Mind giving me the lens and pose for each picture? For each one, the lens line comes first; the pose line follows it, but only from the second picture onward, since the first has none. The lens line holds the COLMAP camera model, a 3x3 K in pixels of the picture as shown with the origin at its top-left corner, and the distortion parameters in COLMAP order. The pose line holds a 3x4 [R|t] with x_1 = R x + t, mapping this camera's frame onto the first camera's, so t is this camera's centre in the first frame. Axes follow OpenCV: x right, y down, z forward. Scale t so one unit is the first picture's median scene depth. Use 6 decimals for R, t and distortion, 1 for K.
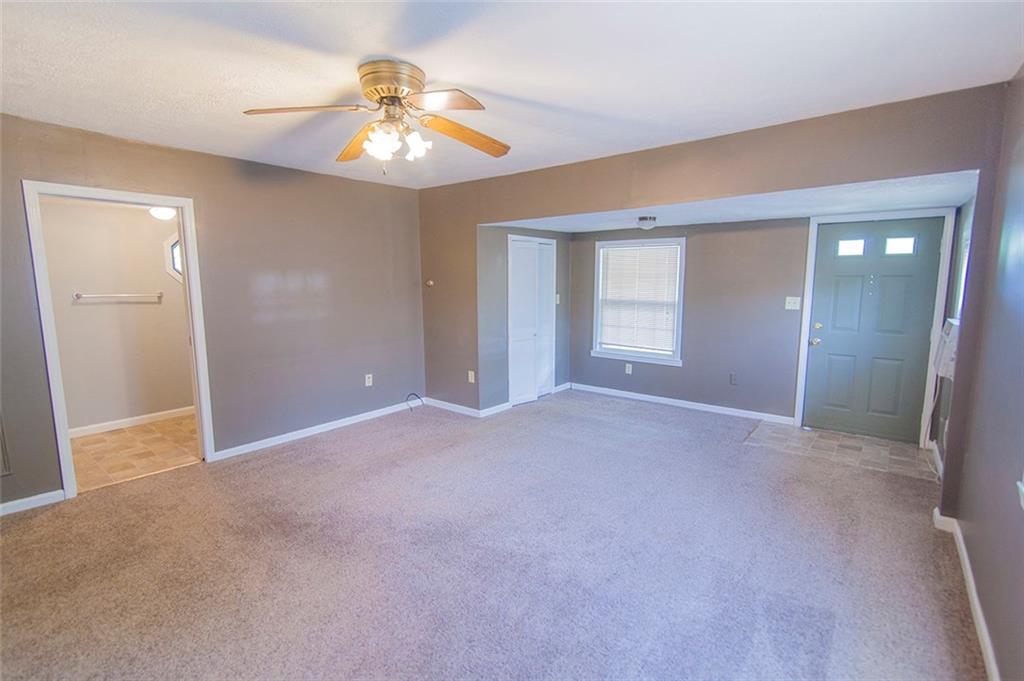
lens RADIAL K [[471.5, 0, 515.8], [0, 471.5, 340.1], [0, 0, 1]] dist [-0.010421, -0.000838]
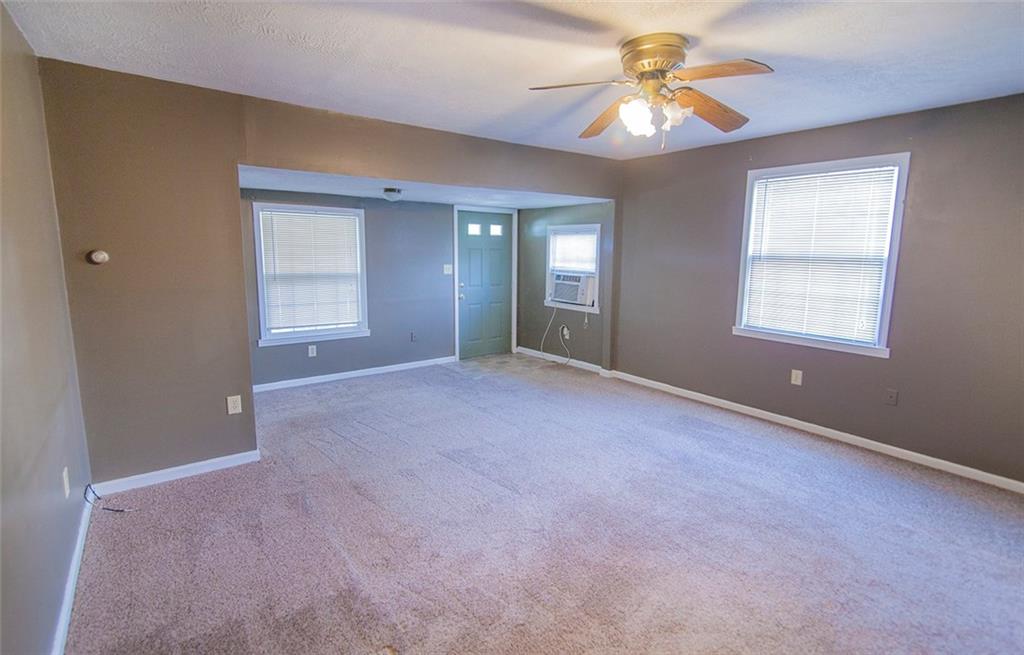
lens RADIAL K [[469.0, 0, 508.0], [0, 469.0, 309.9], [0, 0, 1]] dist [-0.000386, 0.000056]
pose [[0.251482, -0.117041, 0.960759, -0.632424], [0.117071, 0.989051, 0.089844, -0.064738], [-0.960755, 0.089883, 0.262431, 0.505916]]
